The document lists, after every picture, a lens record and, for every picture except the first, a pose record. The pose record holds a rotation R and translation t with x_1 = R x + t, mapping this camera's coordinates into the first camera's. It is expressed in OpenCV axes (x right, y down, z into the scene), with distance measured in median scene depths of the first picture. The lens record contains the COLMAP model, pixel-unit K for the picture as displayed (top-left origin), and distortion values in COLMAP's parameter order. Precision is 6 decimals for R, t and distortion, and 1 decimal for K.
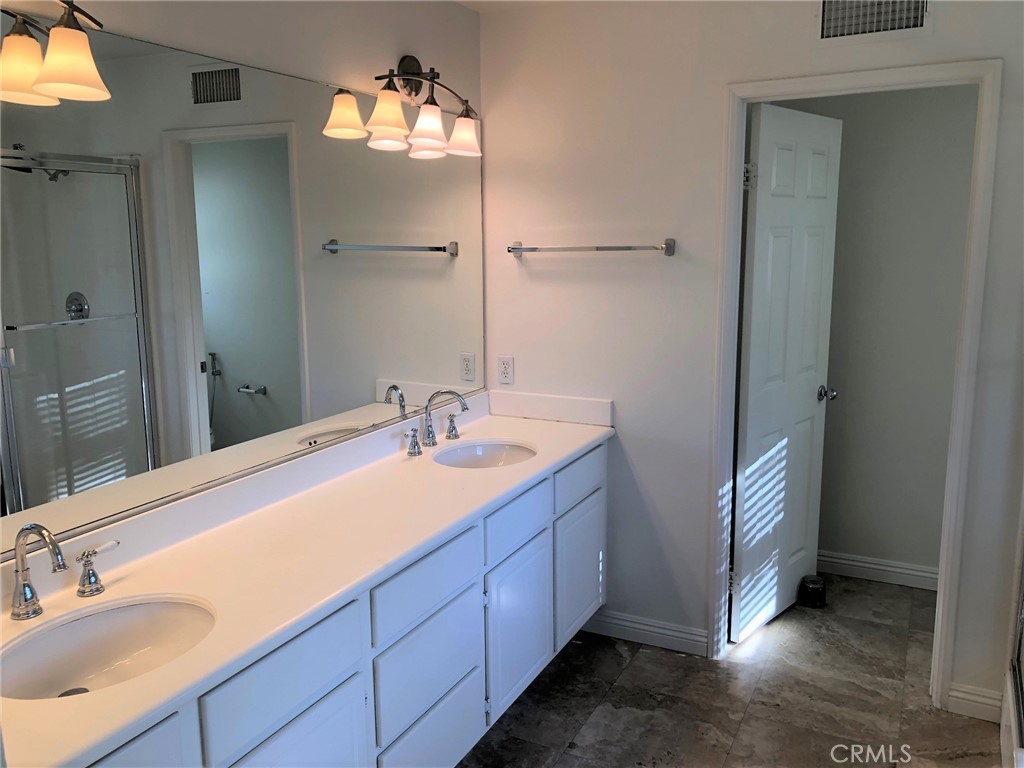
lens RADIAL K [[847.6, 0, 512.0], [0, 847.6, 384.0], [0, 0, 1]] dist [0.040476, -0.011200]
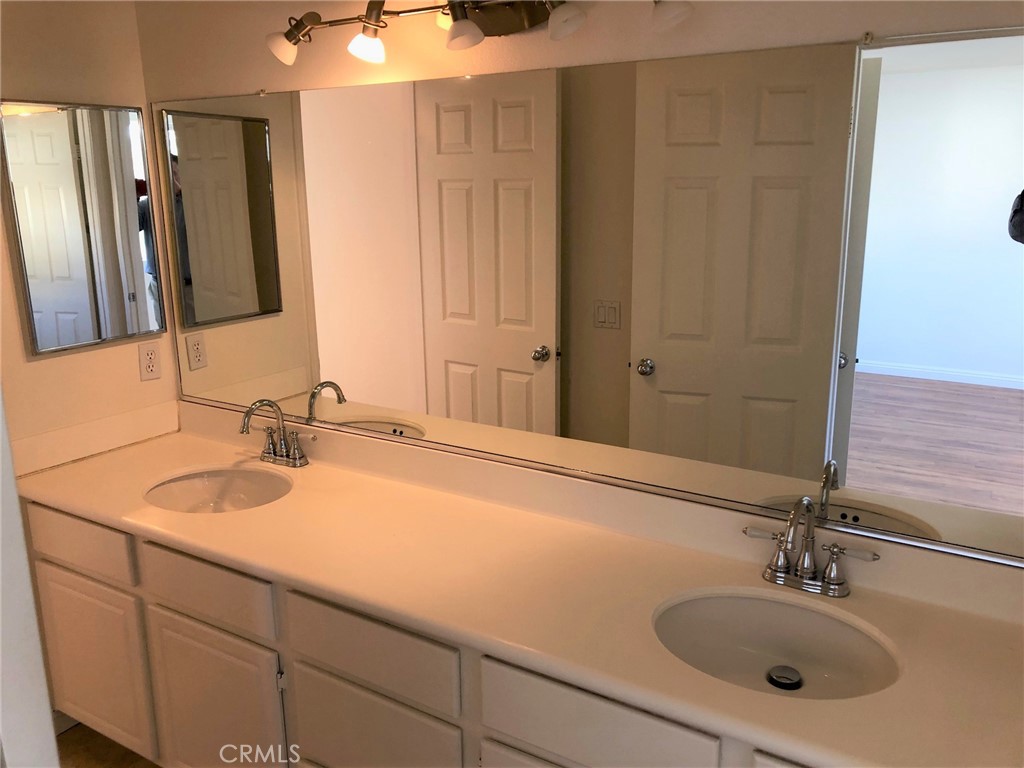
lens RADIAL K [[847.6, 0, 512.0], [0, 847.6, 384.0], [0, 0, 1]] dist [0.040476, -0.011200]
pose [[-0.107331, 0.242282, -0.964251, 0.611799], [-0.170911, 0.950920, 0.257956, -0.233533], [0.979423, 0.192487, -0.060654, 1.171444]]
